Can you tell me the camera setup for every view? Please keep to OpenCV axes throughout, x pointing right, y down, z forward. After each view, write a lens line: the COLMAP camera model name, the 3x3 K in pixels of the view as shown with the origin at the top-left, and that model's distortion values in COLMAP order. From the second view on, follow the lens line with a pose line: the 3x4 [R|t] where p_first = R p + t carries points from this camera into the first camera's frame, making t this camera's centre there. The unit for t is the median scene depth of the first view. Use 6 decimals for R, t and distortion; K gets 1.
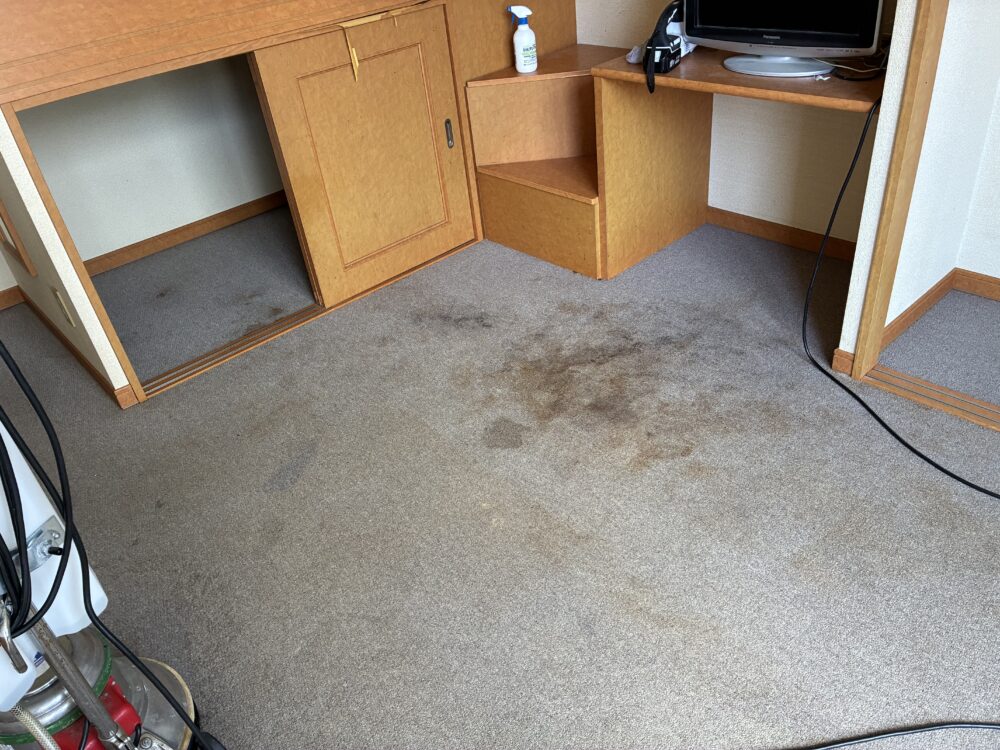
lens RADIAL K [[769.7, 0, 510.8], [0, 769.7, 381.7], [0, 0, 1]] dist [0.049440, -0.053531]
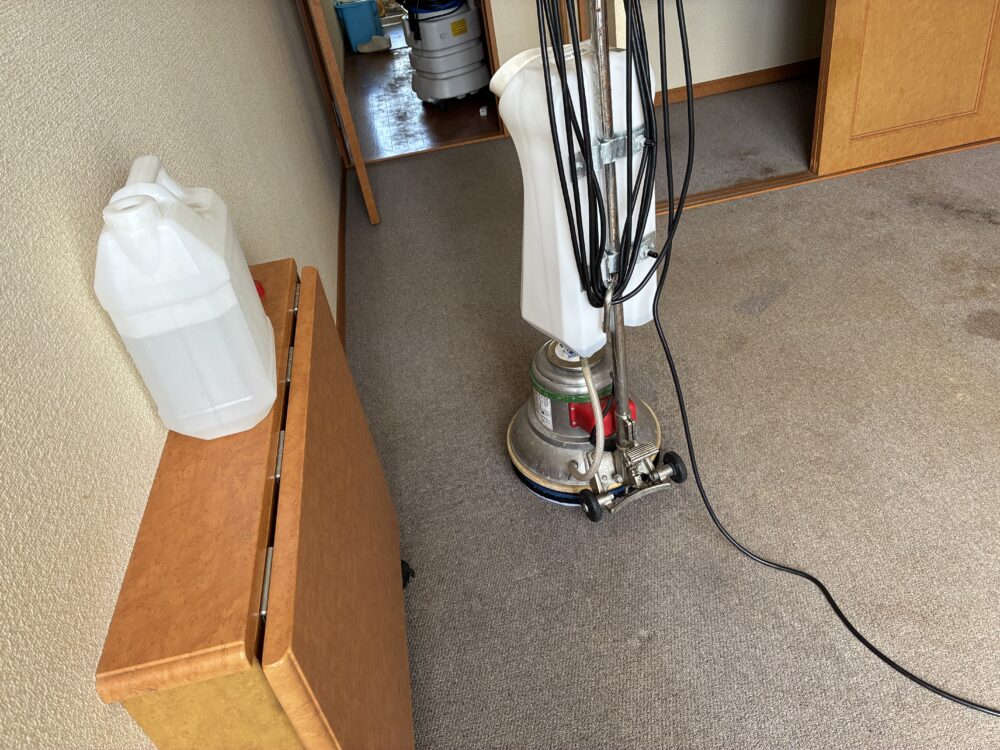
lens RADIAL K [[769.7, 0, 500.4], [0, 769.7, 366.7], [0, 0, 1]] dist [0.049440, -0.053531]
pose [[0.839514, 0.305393, -0.449389, -0.056720], [-0.262157, 0.952120, 0.157294, 0.103072], [0.475909, -0.014240, 0.879379, -0.122472]]
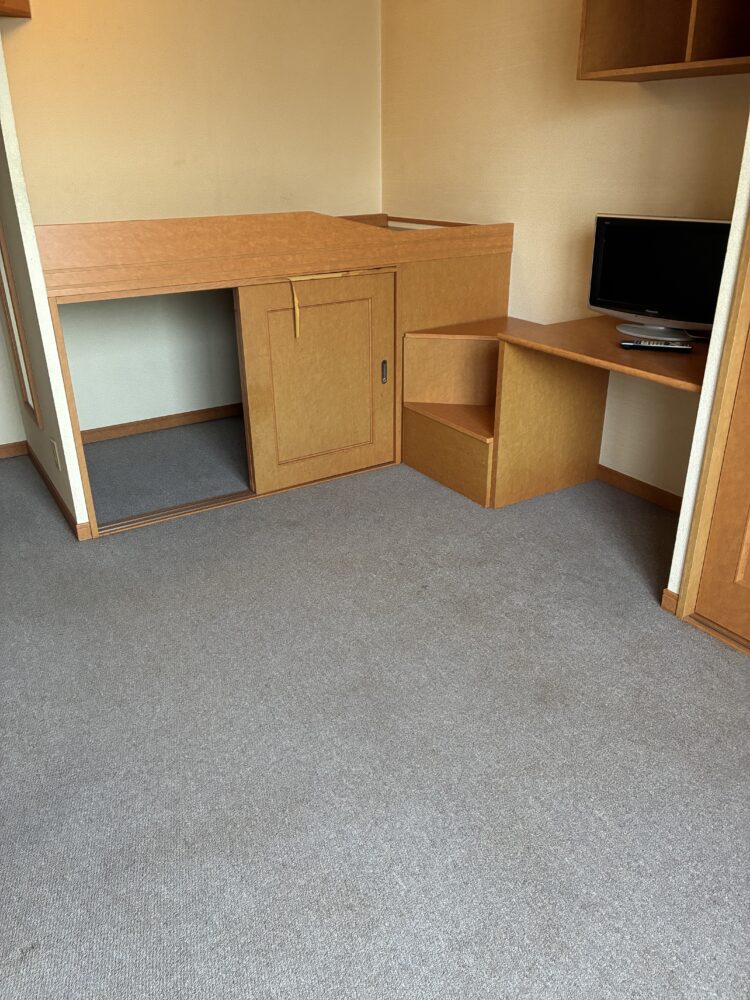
lens RADIAL K [[769.7, 0, 370.3], [0, 769.7, 509.2], [0, 0, 1]] dist [0.049440, -0.053531]
pose [[0.976895, 0.163125, -0.138083, 0.111126], [-0.183271, 0.971769, -0.148583, 0.078606], [0.109947, 0.170457, 0.979212, -0.160925]]
